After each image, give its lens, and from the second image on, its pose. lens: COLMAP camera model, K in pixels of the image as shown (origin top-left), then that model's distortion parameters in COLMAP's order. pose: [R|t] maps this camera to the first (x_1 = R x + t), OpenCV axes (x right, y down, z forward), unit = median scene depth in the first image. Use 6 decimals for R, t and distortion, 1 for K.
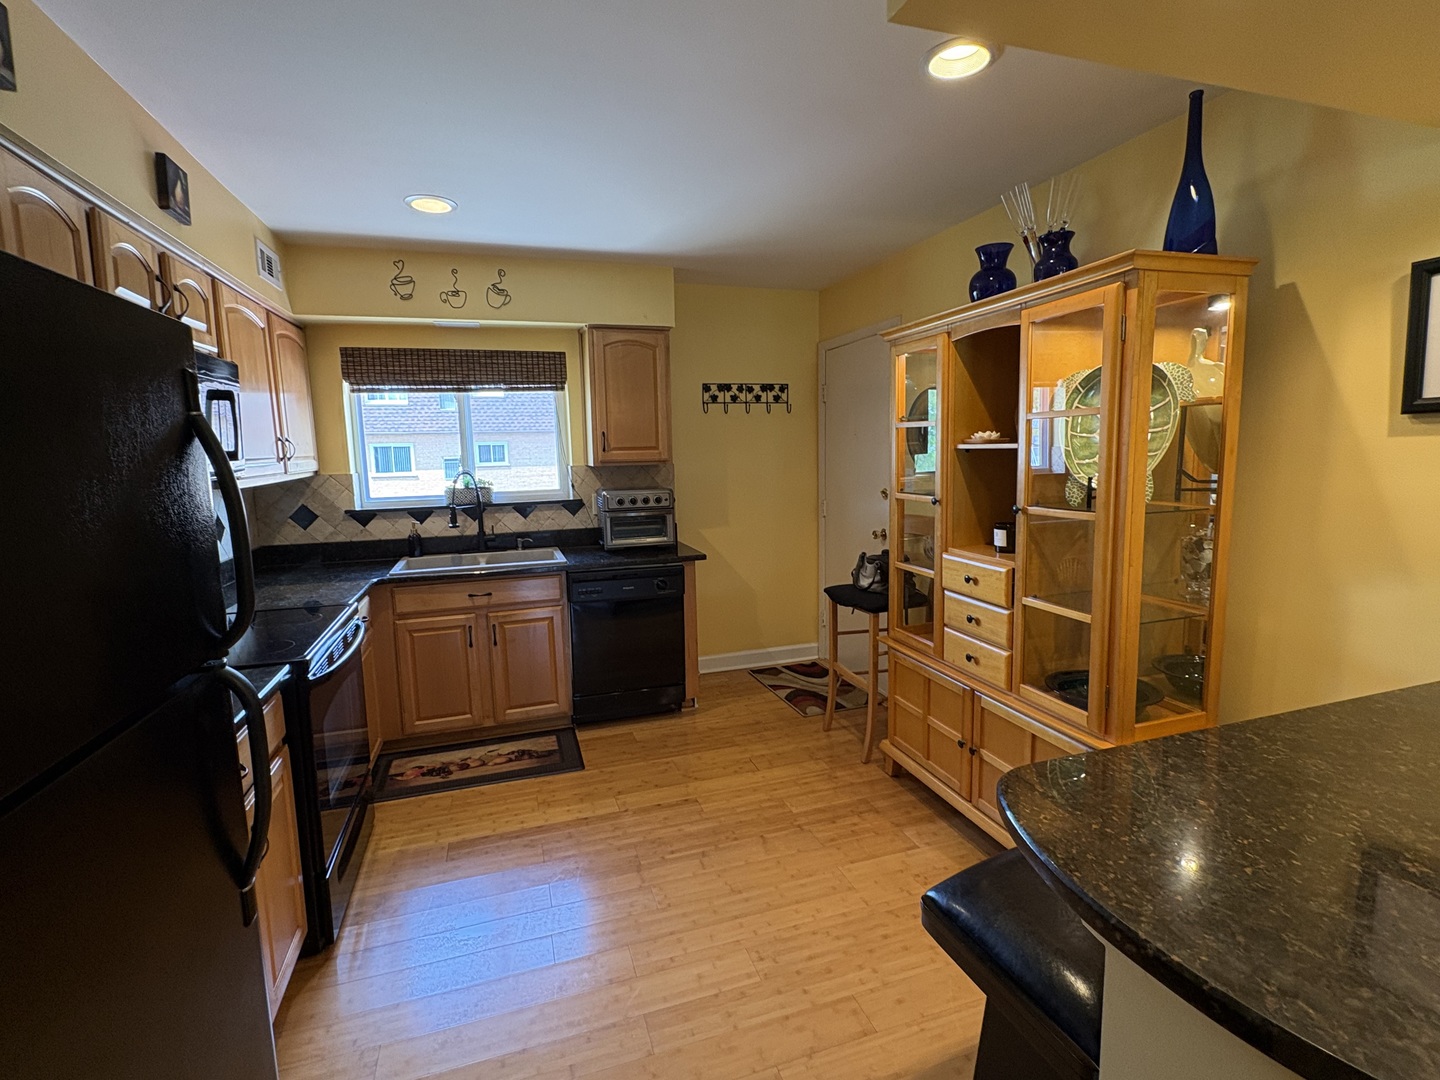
lens RADIAL K [[672.5, 0, 720.7], [0, 672.5, 535.8], [0, 0, 1]] dist [0.002338, -0.000020]
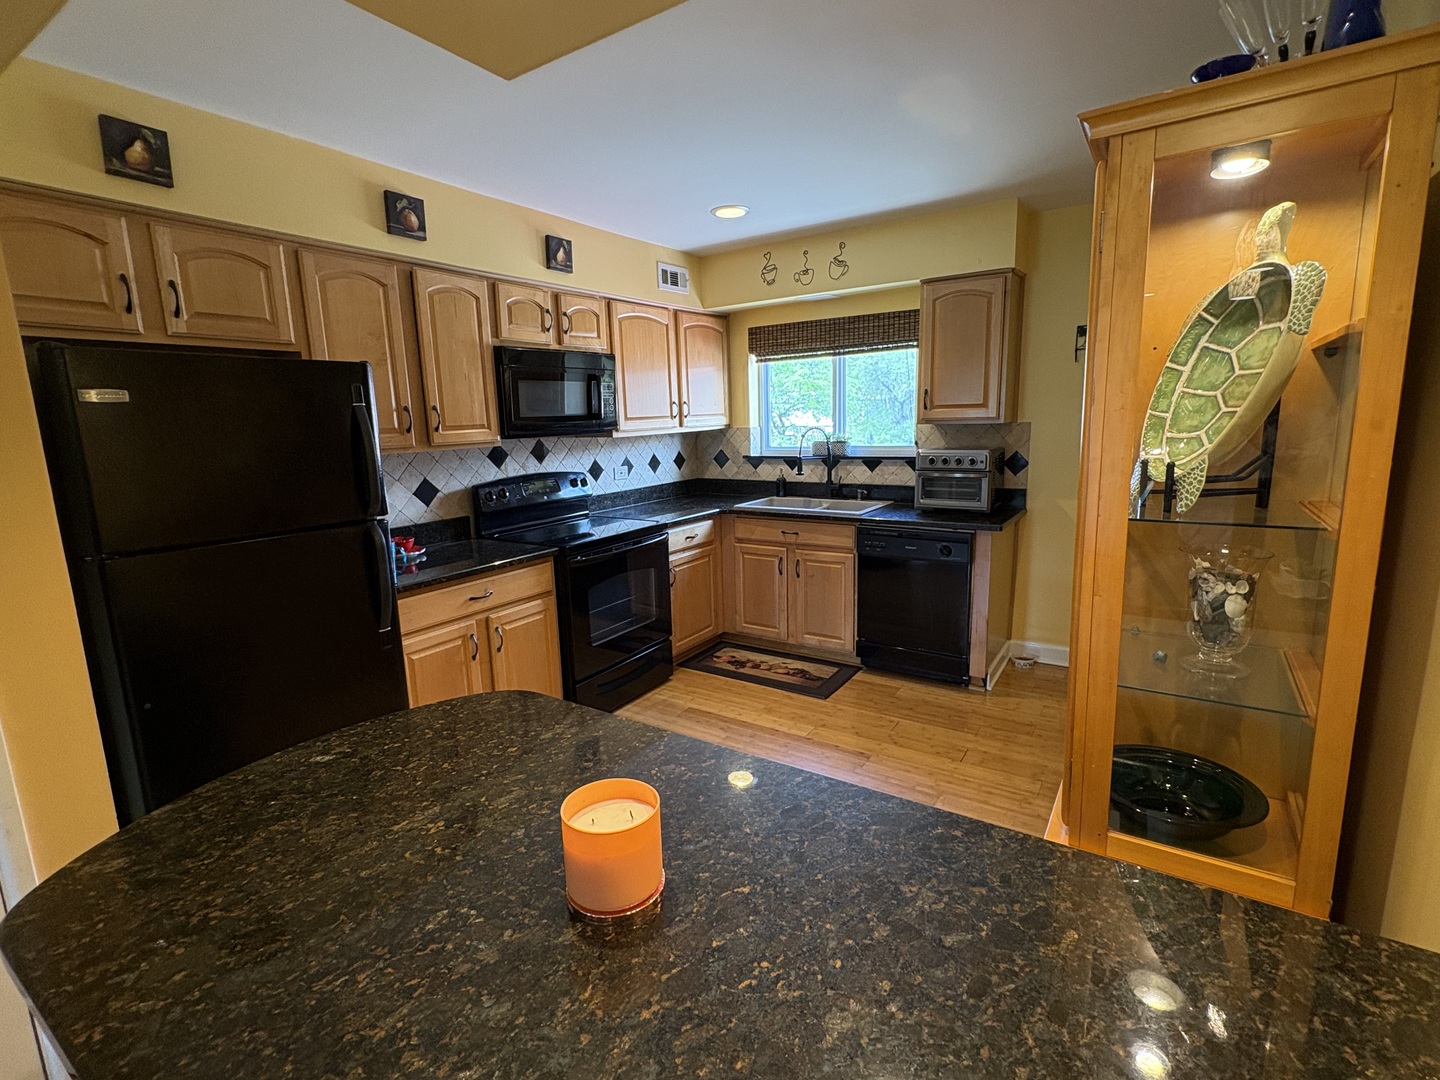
lens RADIAL K [[674.8, 0, 720.0], [0, 674.8, 540.0], [0, 0, 1]] dist [-0.001398, -0.000074]
pose [[0.626012, 0.147527, -0.765731, 0.467740], [-0.085339, 0.989005, 0.120776, -0.032227], [0.775130, -0.010261, 0.631719, 0.148776]]
